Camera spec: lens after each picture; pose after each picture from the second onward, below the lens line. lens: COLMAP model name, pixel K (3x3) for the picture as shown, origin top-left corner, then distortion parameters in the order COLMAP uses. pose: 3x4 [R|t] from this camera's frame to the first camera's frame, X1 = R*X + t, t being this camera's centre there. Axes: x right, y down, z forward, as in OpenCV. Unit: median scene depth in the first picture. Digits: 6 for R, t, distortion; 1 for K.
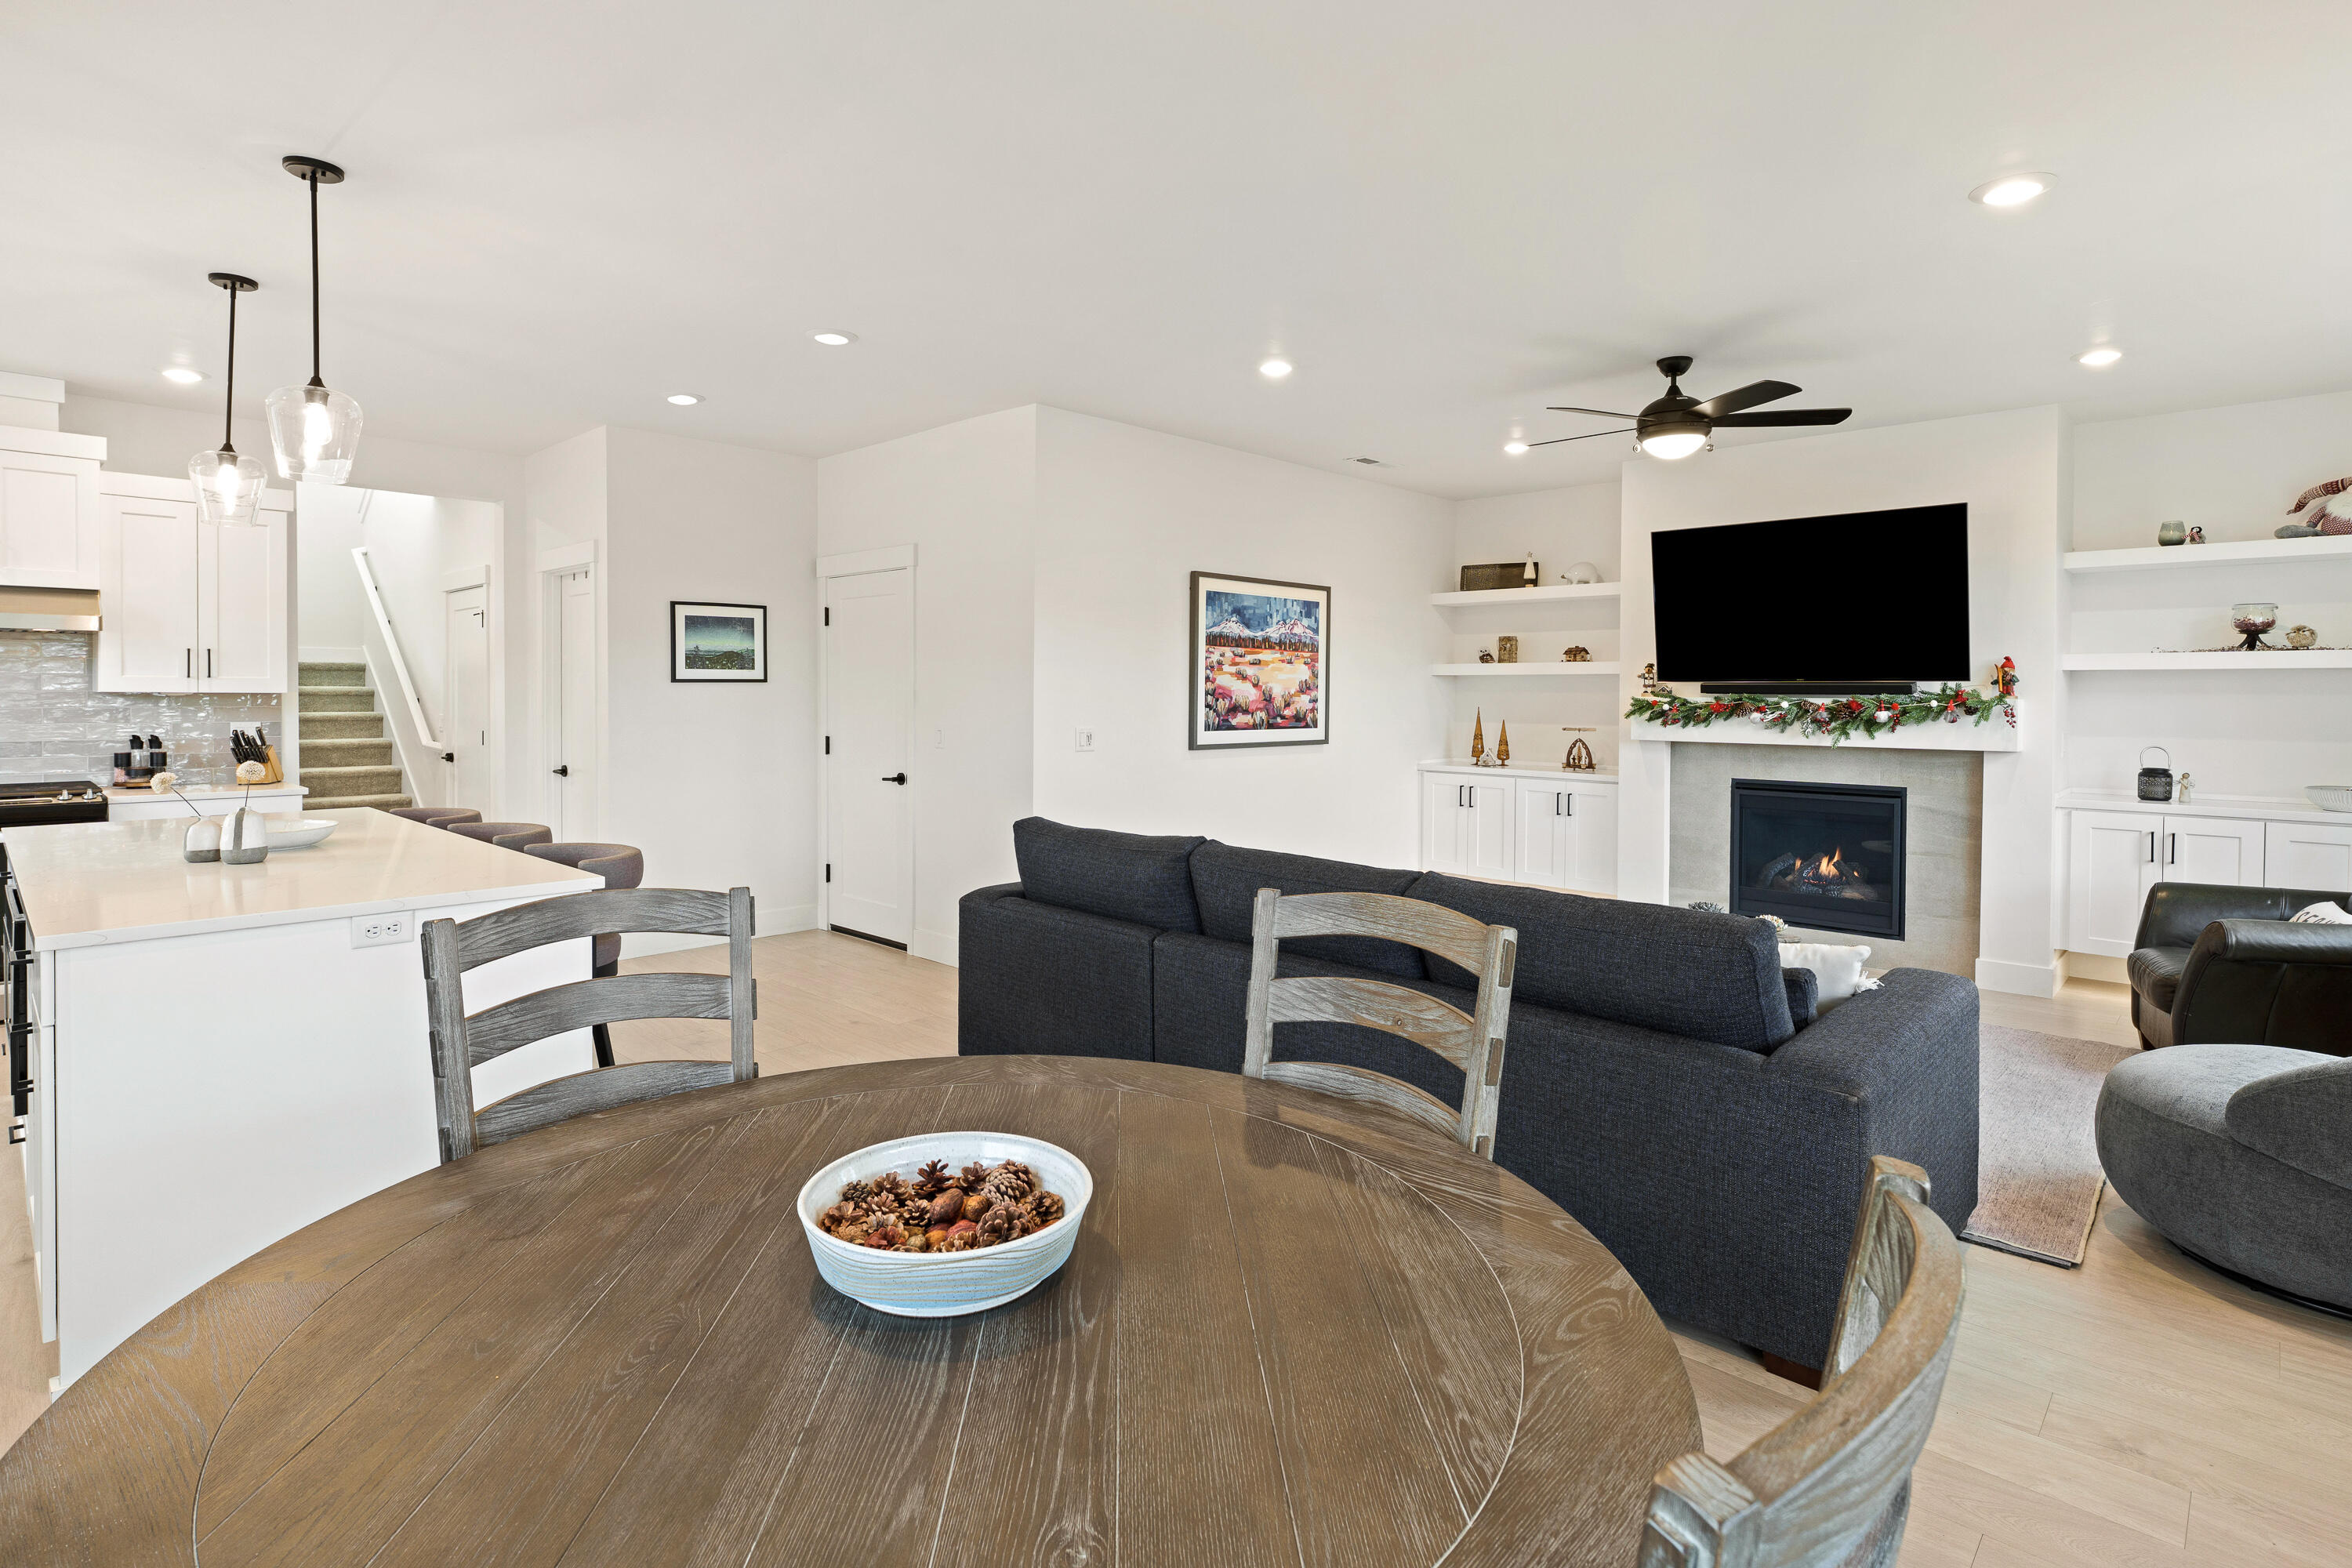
lens RADIAL K [[1142.3, 0, 1190.6], [0, 1142.3, 715.9], [0, 0, 1]] dist [-0.001369, -0.000377]
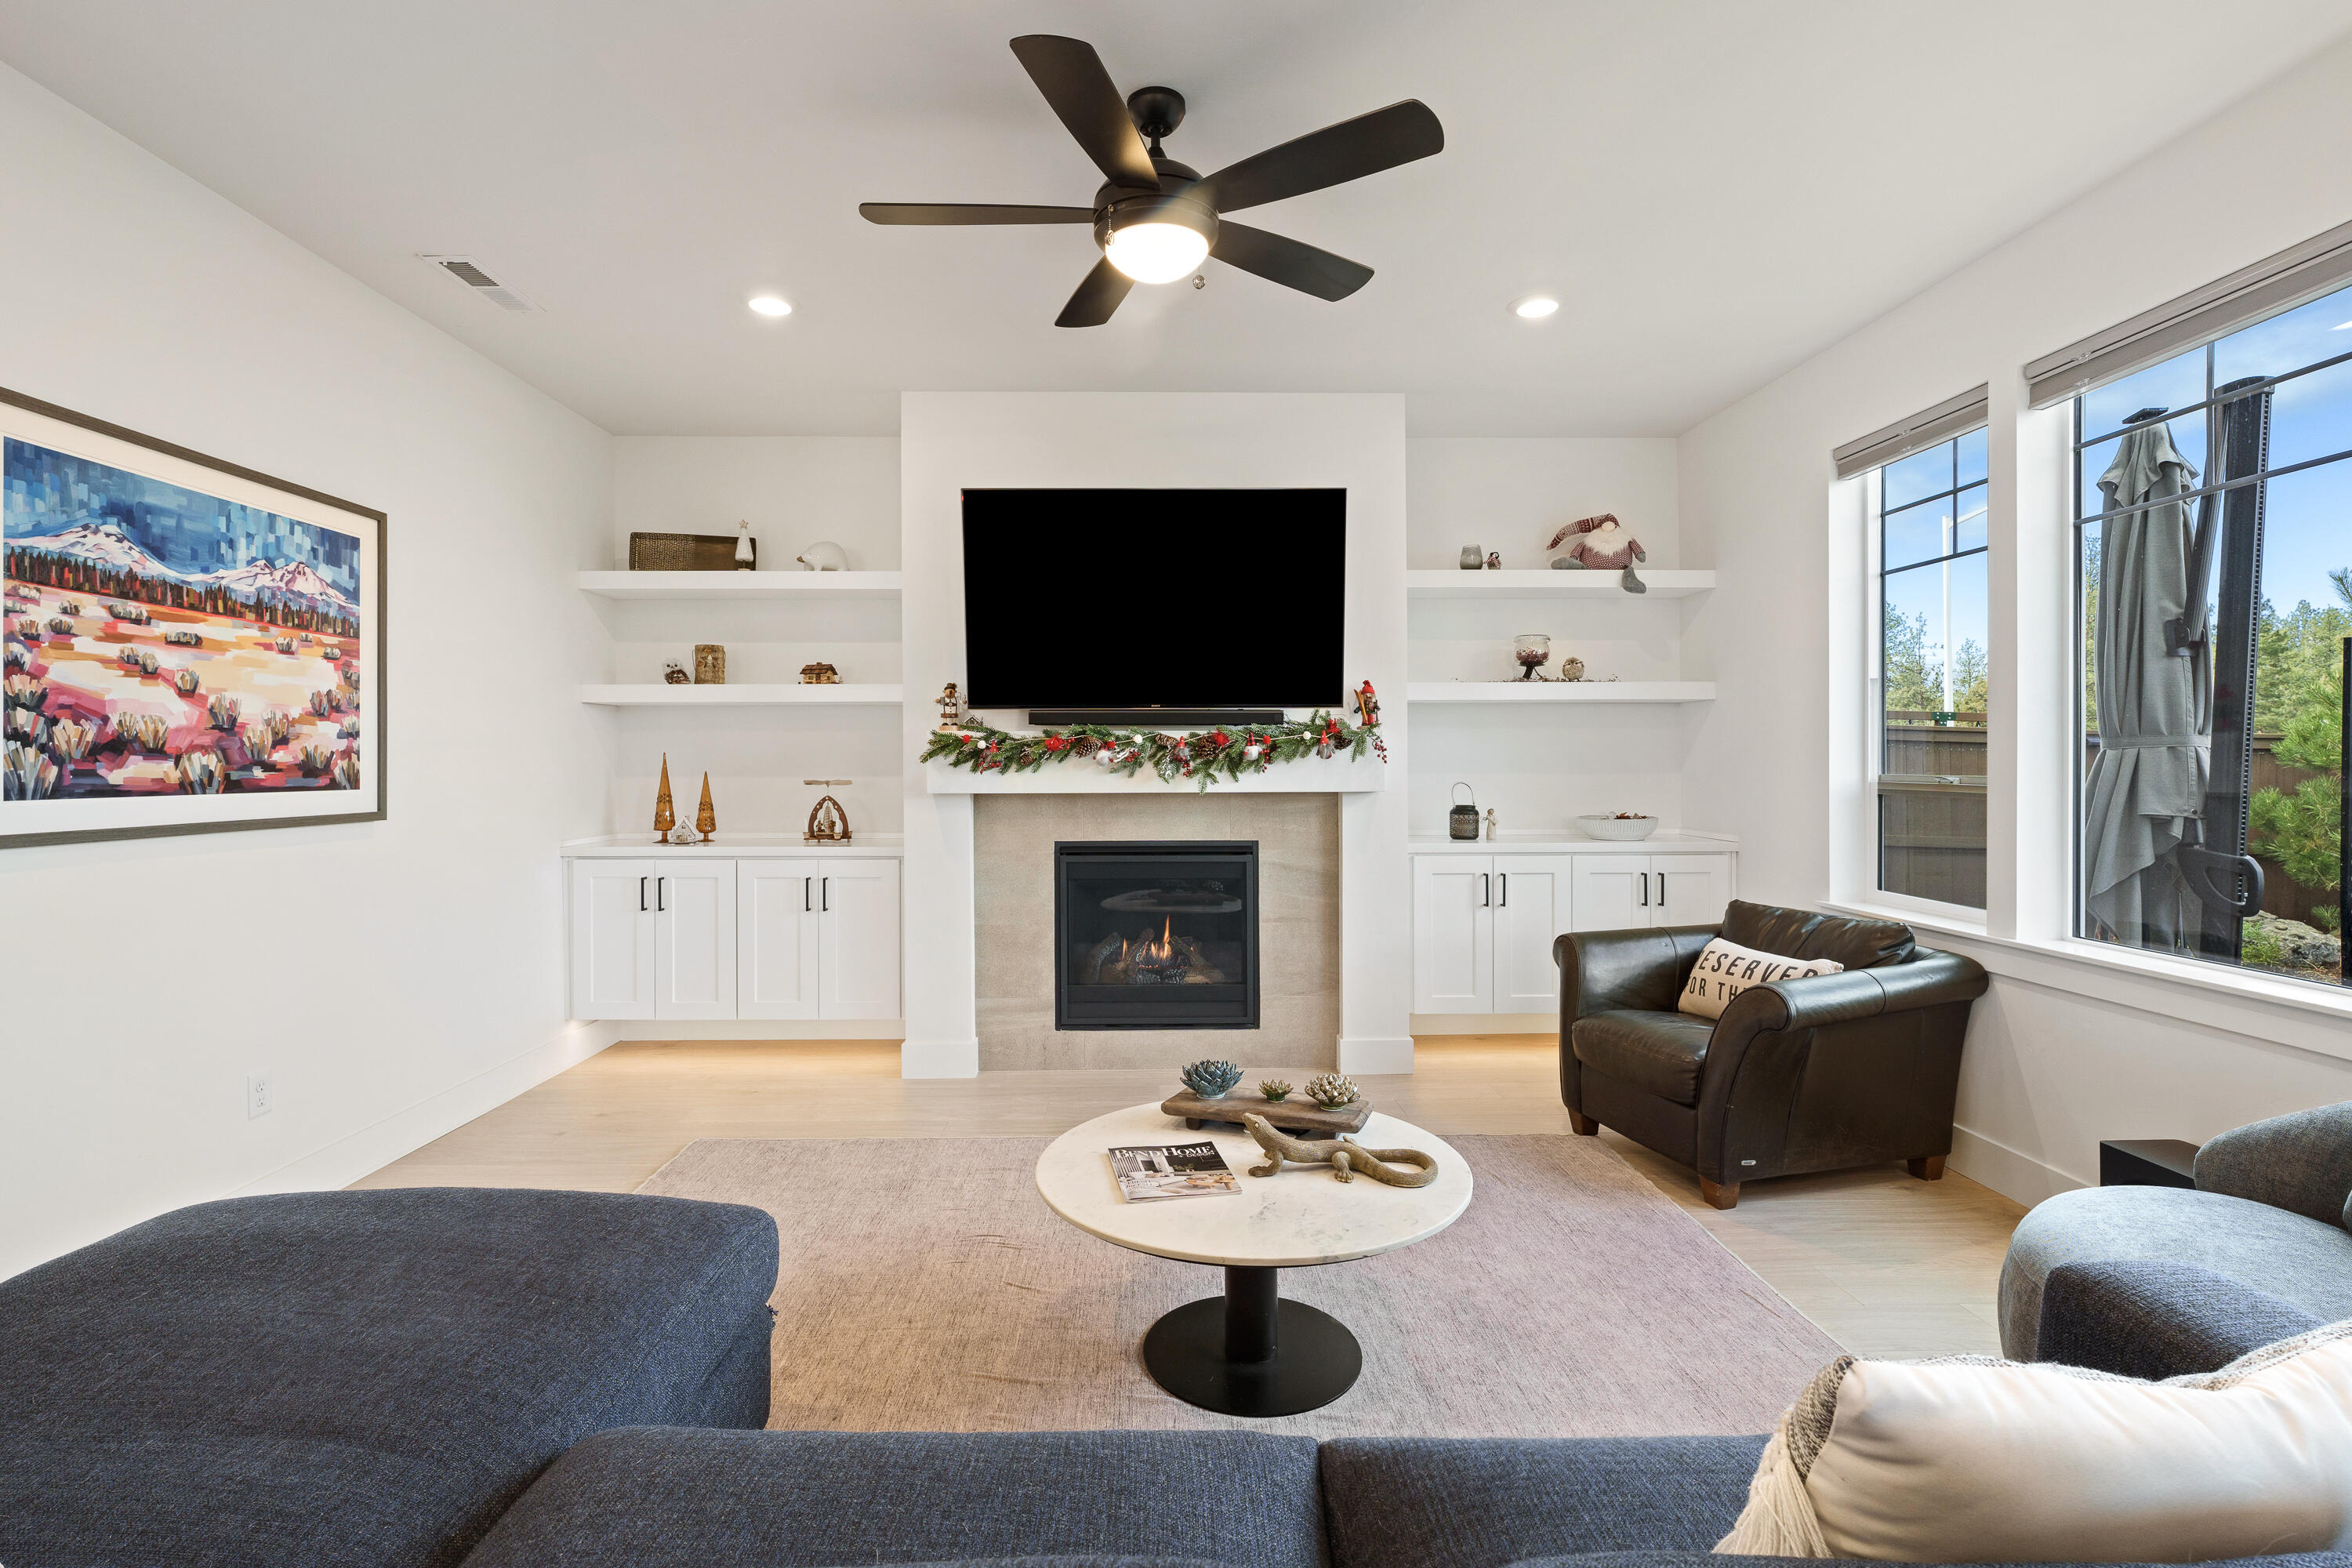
lens RADIAL K [[1075.8, 0, 1157.7], [0, 1075.8, 766.5], [0, 0, 1]] dist [0.000199, 0.001354]
pose [[0.721764, -0.011006, 0.692052, 0.041399], [0.021199, 0.999756, -0.006209, 0.012307], [-0.691815, 0.019152, 0.721821, 0.463867]]
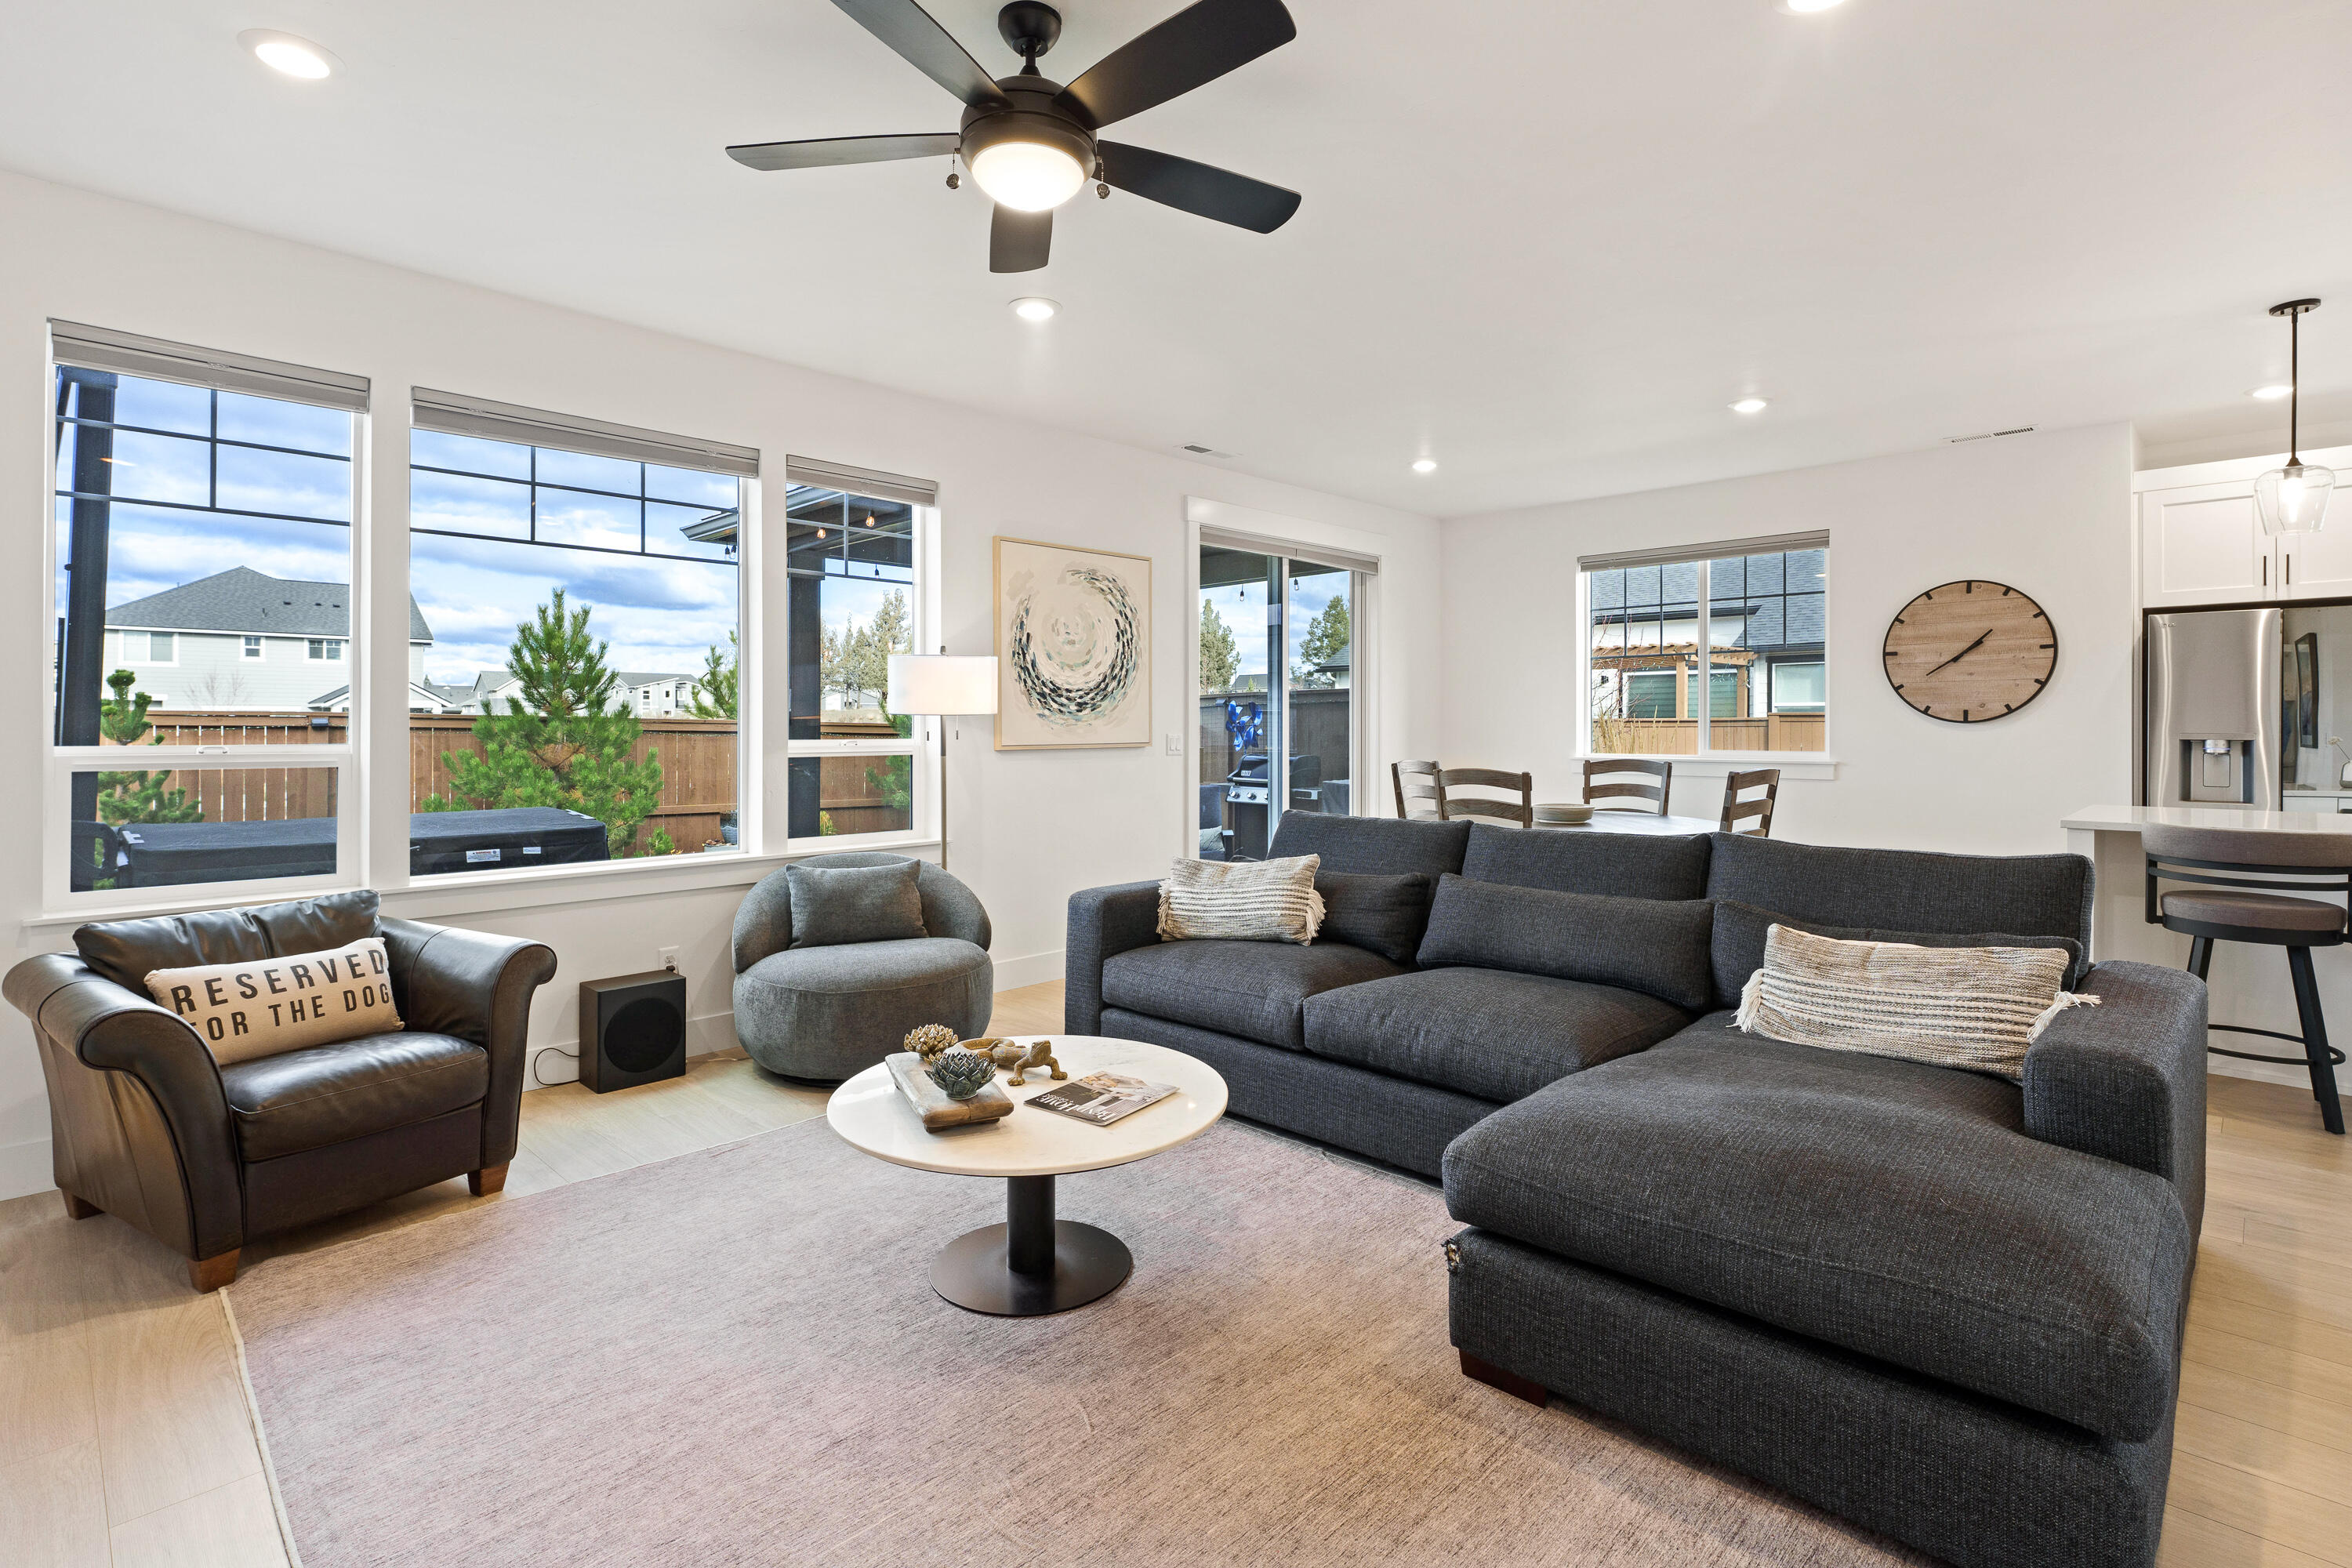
lens RADIAL K [[1124.4, 0, 1166.0], [0, 1124.4, 726.4], [0, 0, 1]] dist [0.005831, -0.000235]
pose [[-0.999573, -0.003672, 0.028986, 0.255101], [-0.003117, 0.999811, 0.019169, 0.000857], [-0.029051, 0.019071, -0.999396, 1.126765]]
